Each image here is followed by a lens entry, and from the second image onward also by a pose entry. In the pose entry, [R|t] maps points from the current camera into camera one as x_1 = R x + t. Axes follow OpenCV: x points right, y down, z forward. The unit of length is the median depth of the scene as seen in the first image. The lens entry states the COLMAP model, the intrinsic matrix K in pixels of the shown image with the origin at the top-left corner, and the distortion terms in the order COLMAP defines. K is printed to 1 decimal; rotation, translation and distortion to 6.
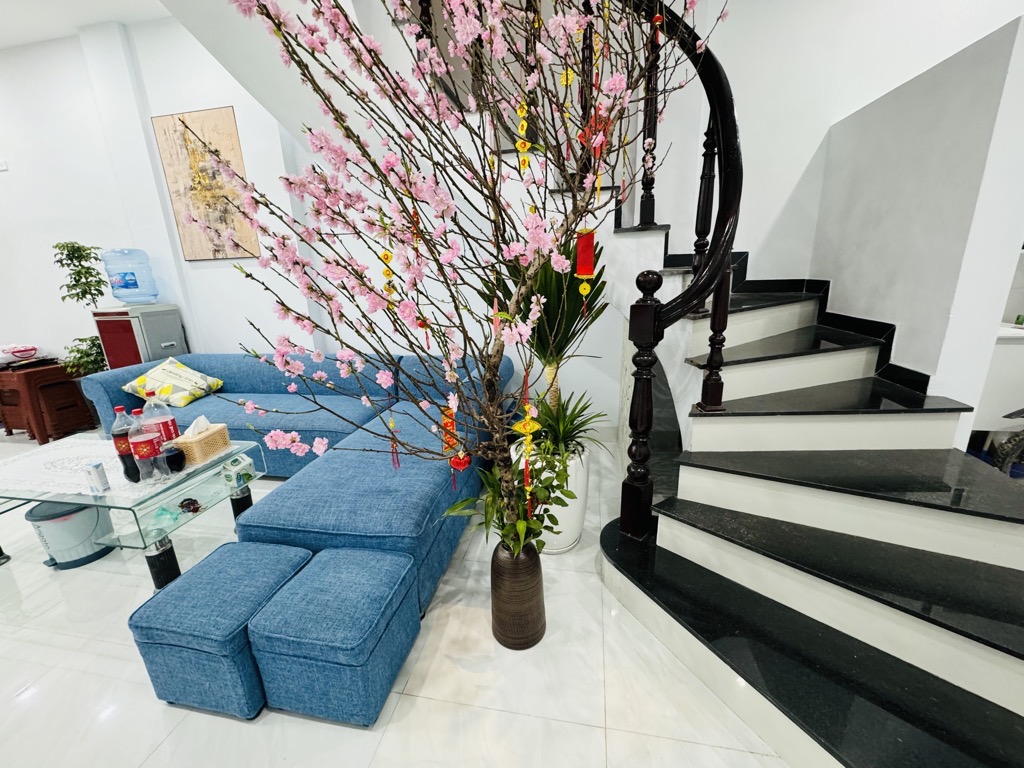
lens RADIAL K [[407.5, 0, 512.0], [0, 407.5, 384.0], [0, 0, 1]] dist [-0.000577, 0.000270]
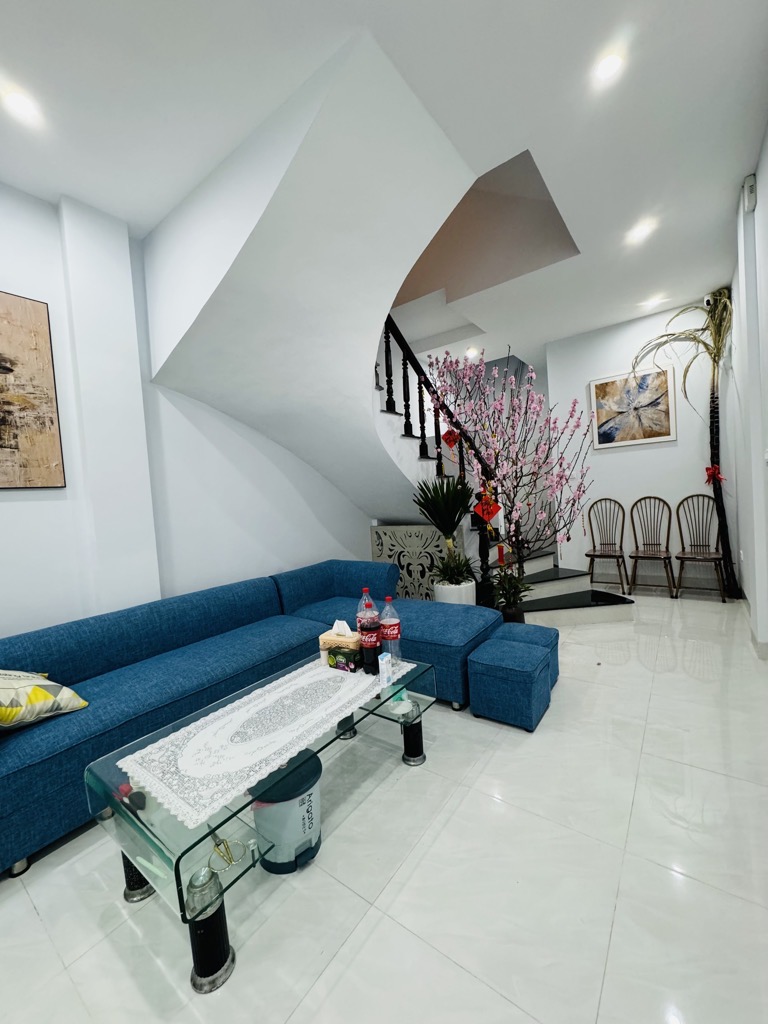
lens RADIAL K [[407.5, 0, 384.0], [0, 407.5, 512.0], [0, 0, 1]] dist [-0.000577, 0.000270]
pose [[0.436606, -0.031122, 0.899114, -1.542083], [0.282700, 0.953524, -0.104273, -0.046377], [-0.854082, 0.299706, 0.425113, 0.319761]]
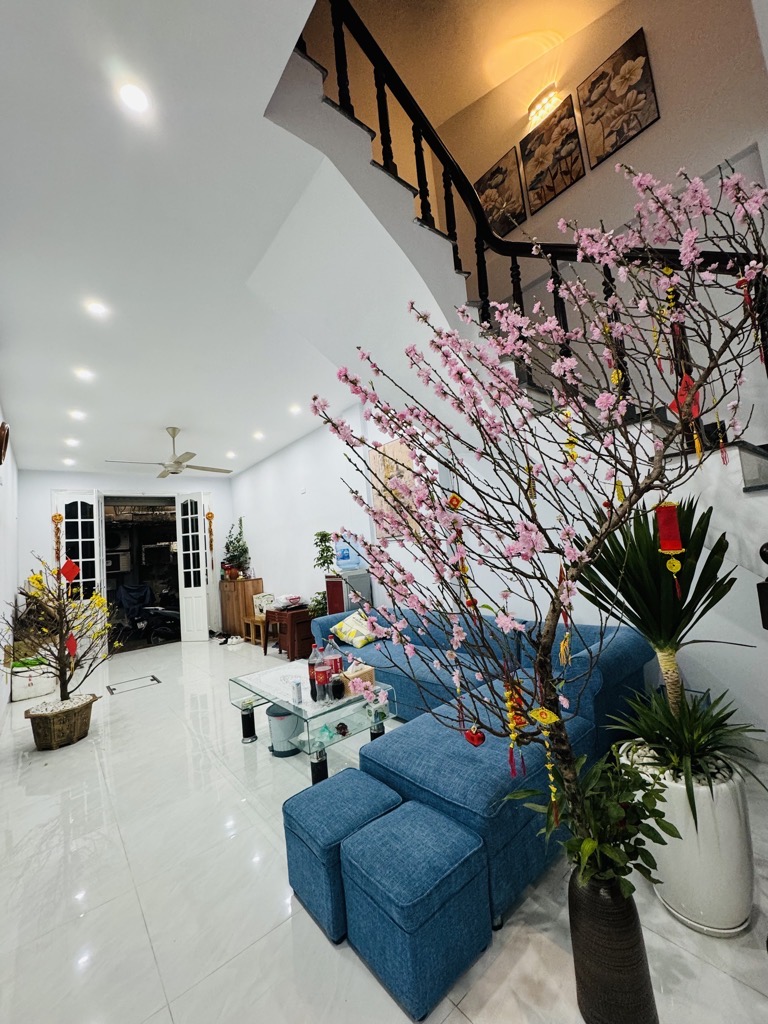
lens RADIAL K [[407.5, 0, 384.0], [0, 407.5, 512.0], [0, 0, 1]] dist [-0.000577, 0.000270]
pose [[0.769653, -0.092323, -0.631752, 0.174940], [-0.105065, 0.957686, -0.267954, -0.027691], [0.629758, 0.272607, 0.727386, -0.046363]]
